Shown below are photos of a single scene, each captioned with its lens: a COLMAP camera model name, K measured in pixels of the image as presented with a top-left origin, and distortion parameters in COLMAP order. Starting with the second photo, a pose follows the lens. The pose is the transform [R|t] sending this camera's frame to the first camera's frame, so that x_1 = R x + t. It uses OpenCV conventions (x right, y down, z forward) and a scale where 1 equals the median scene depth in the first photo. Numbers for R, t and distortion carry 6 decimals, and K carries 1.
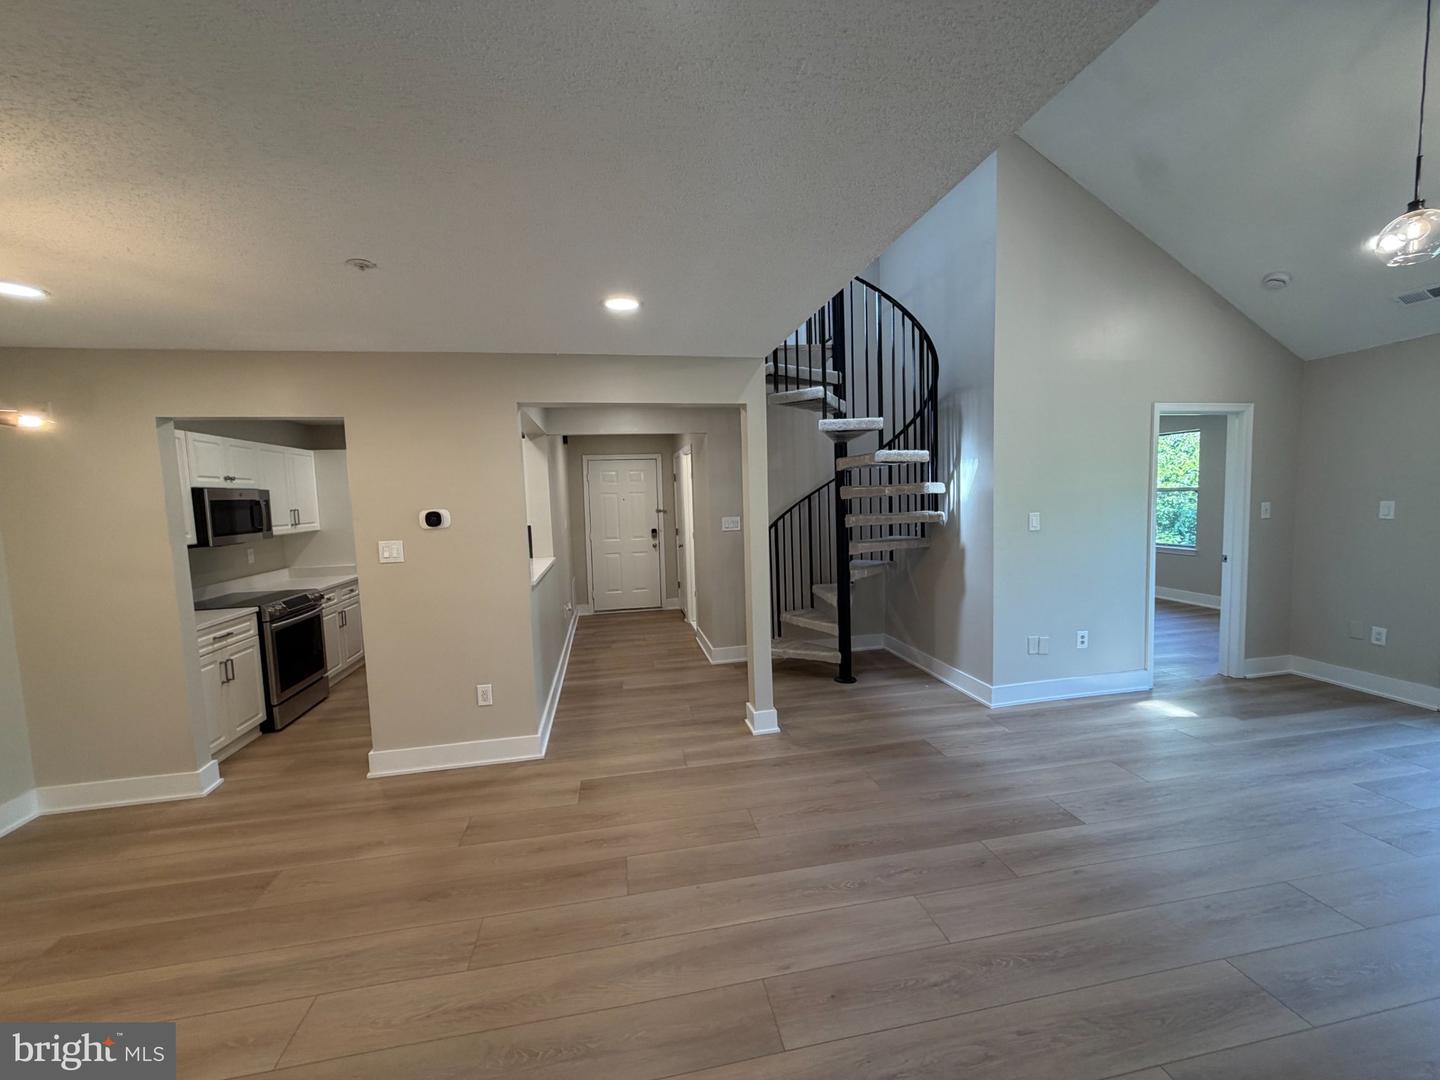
lens RADIAL K [[574.0, 0, 716.1], [0, 574.0, 539.3], [0, 0, 1]] dist [0.000823, -0.000167]
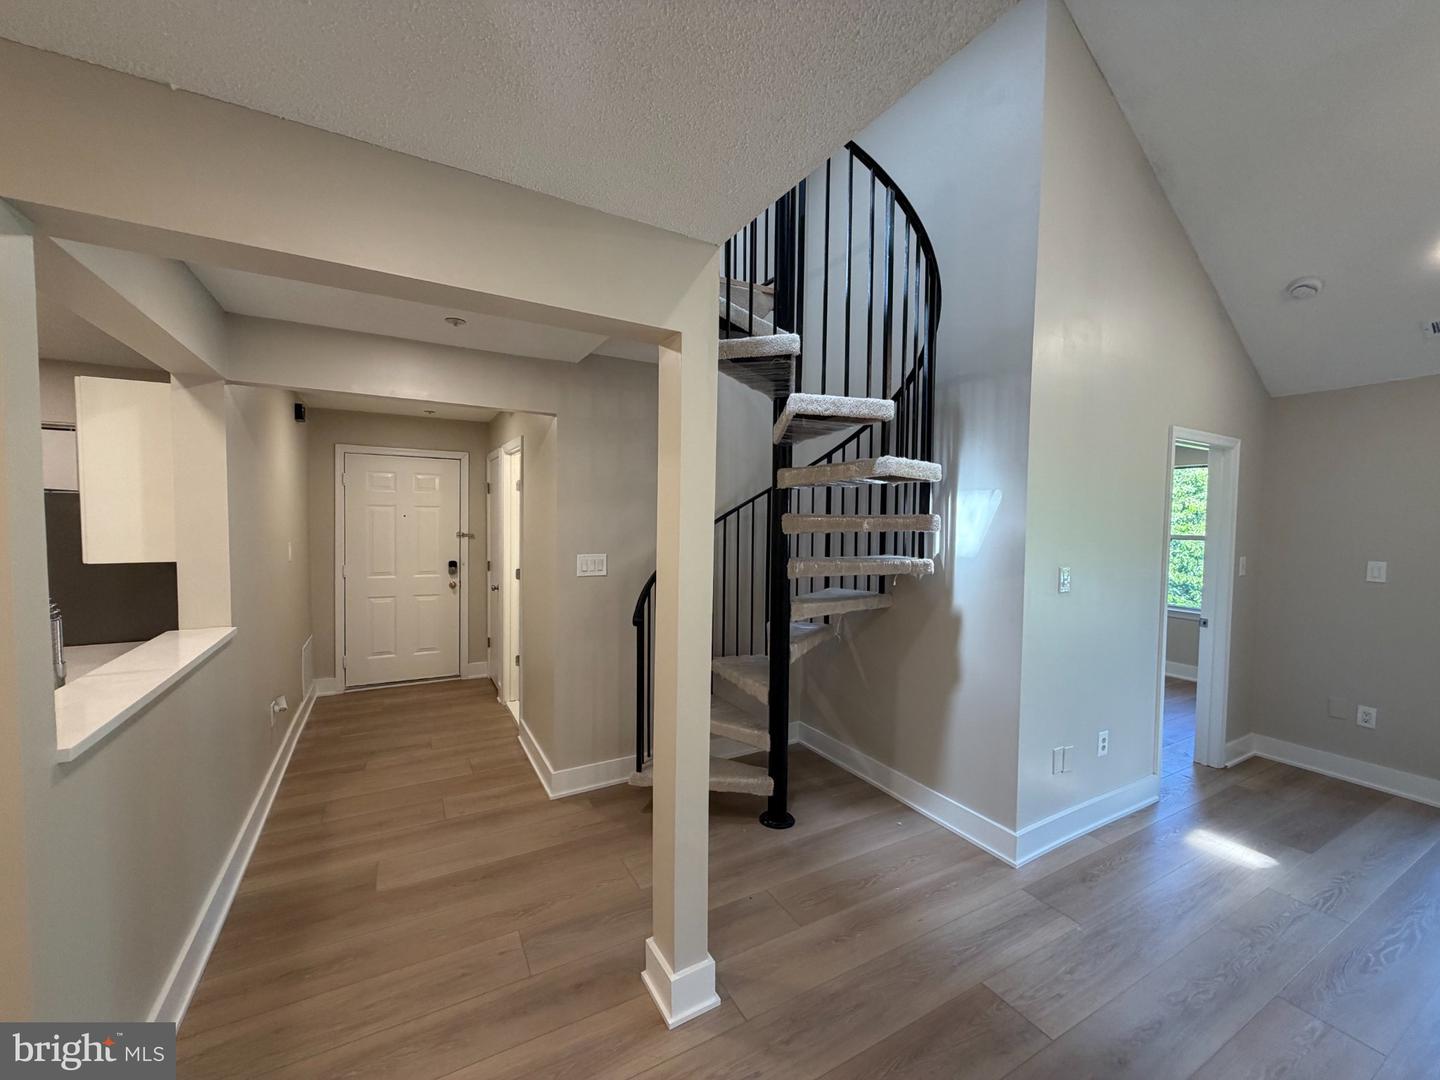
lens RADIAL K [[574.0, 0, 716.1], [0, 574.0, 539.3], [0, 0, 1]] dist [0.000823, -0.000167]
pose [[0.946854, 0.034458, 0.319812, -0.055175], [-0.021266, 0.998776, -0.044652, -0.036162], [-0.320959, 0.035478, 0.946428, 0.450298]]
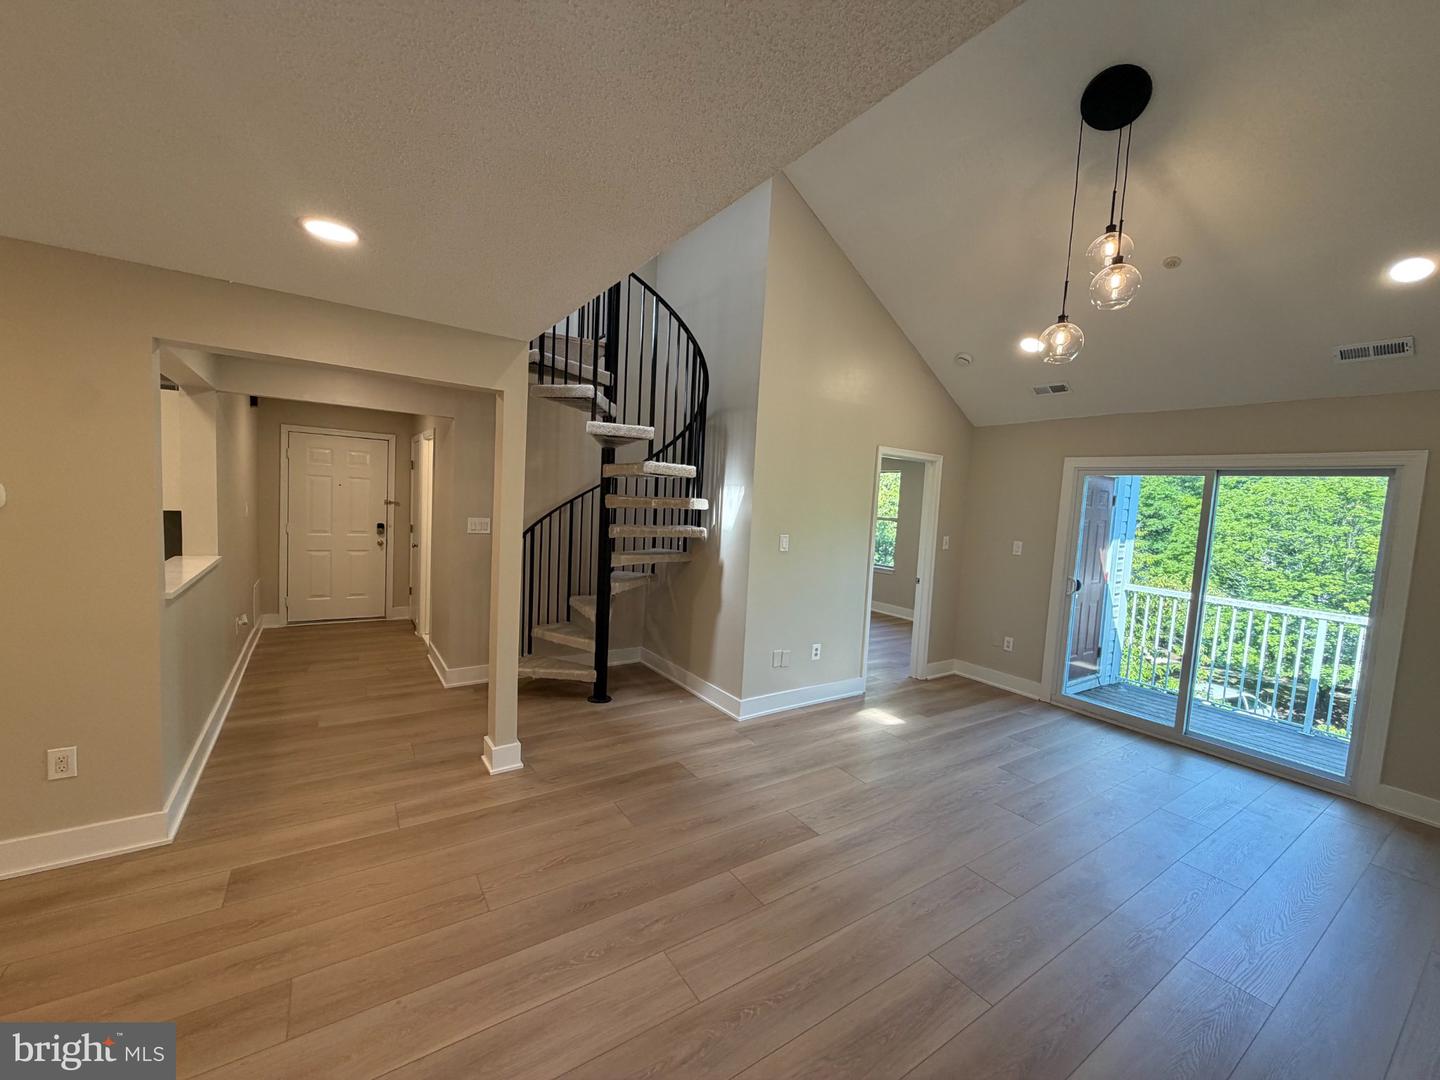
lens RADIAL K [[574.0, 0, 716.1], [0, 574.0, 539.3], [0, 0, 1]] dist [0.000823, -0.000167]
pose [[0.914835, 0.053027, 0.400330, 0.009425], [-0.051623, 0.998564, -0.014300, -0.014974], [-0.400514, -0.007584, 0.916259, 0.066535]]
